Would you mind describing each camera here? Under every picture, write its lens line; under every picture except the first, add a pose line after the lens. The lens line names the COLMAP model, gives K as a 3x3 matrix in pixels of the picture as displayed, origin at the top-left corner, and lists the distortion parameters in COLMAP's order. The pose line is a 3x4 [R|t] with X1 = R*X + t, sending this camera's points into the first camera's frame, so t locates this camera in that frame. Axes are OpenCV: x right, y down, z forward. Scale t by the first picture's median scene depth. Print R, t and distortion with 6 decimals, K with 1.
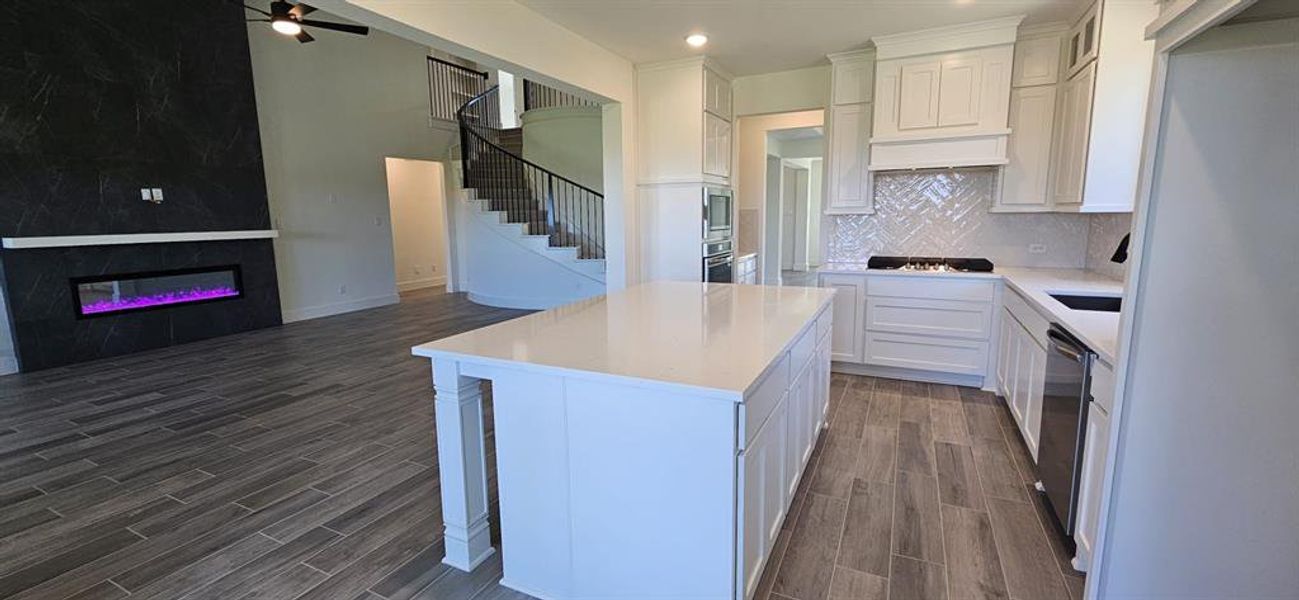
lens RADIAL K [[539.2, 0, 649.5], [0, 539.2, 300.0], [0, 0, 1]] dist [0.002029, 0.000202]
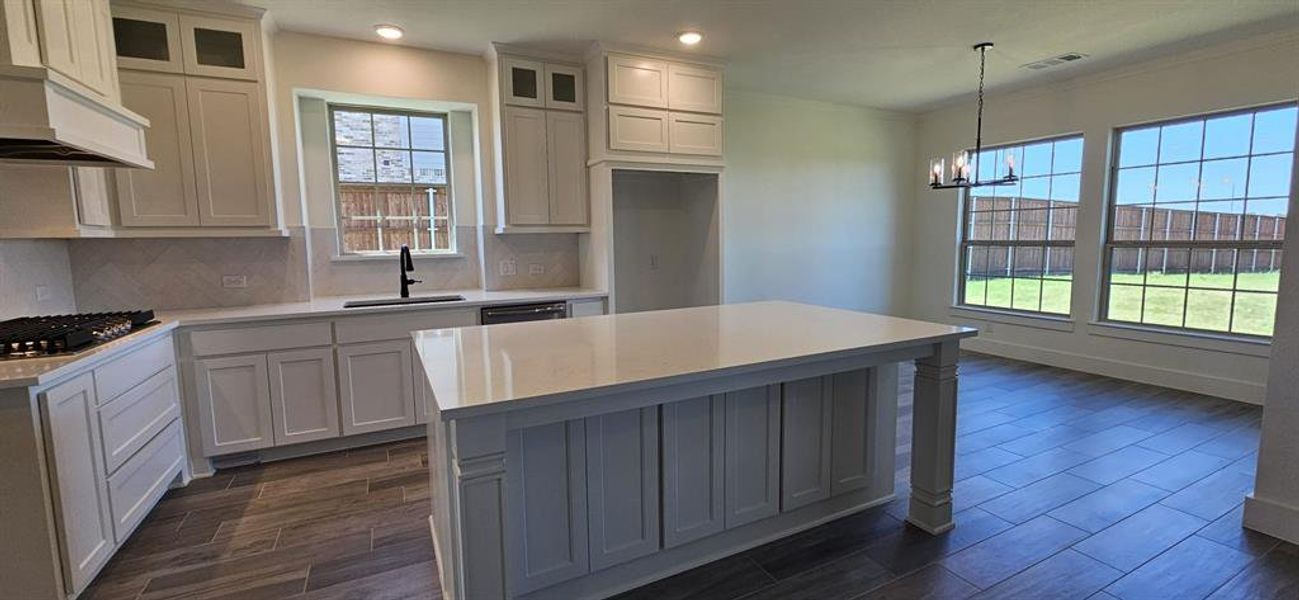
lens RADIAL K [[539.2, 0, 649.5], [0, 539.2, 300.0], [0, 0, 1]] dist [0.002029, 0.000202]
pose [[-0.796498, -0.046448, 0.602855, -0.292950], [0.122667, 0.963898, 0.236334, -0.164881], [-0.592068, 0.262189, -0.762045, 1.130117]]
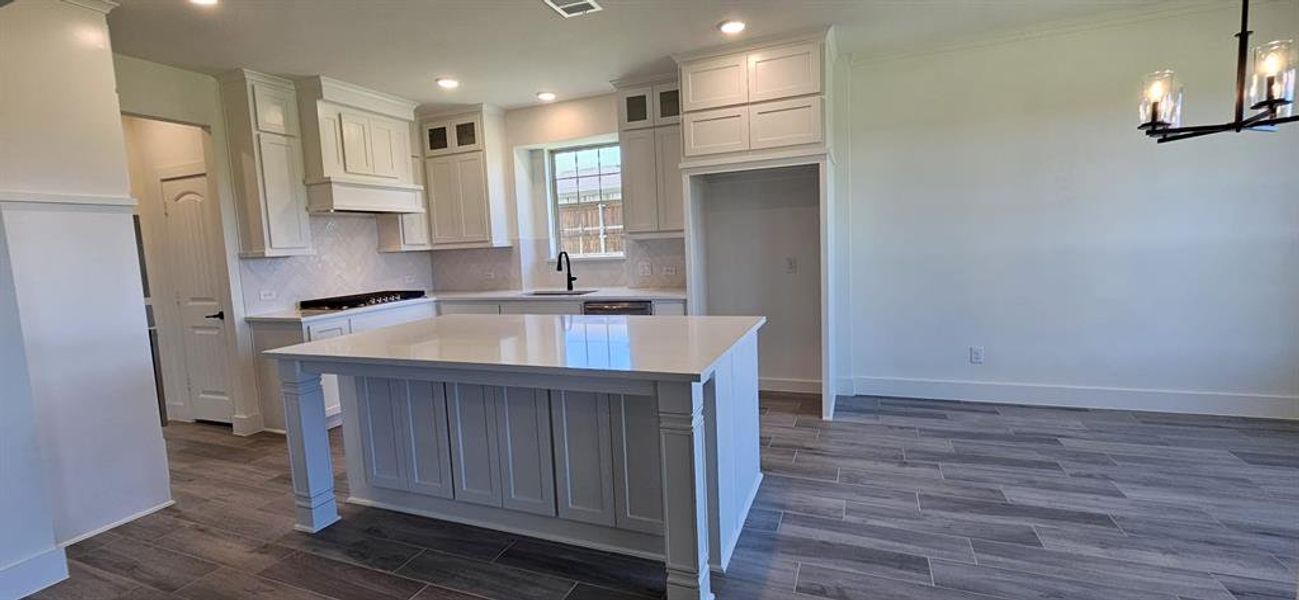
lens RADIAL K [[539.2, 0, 649.5], [0, 539.2, 300.0], [0, 0, 1]] dist [0.002029, 0.000202]
pose [[-0.077764, -0.089125, 0.992980, -0.638097], [0.207369, 0.972767, 0.103551, -0.068290], [-0.975167, 0.213966, -0.057165, 0.563641]]
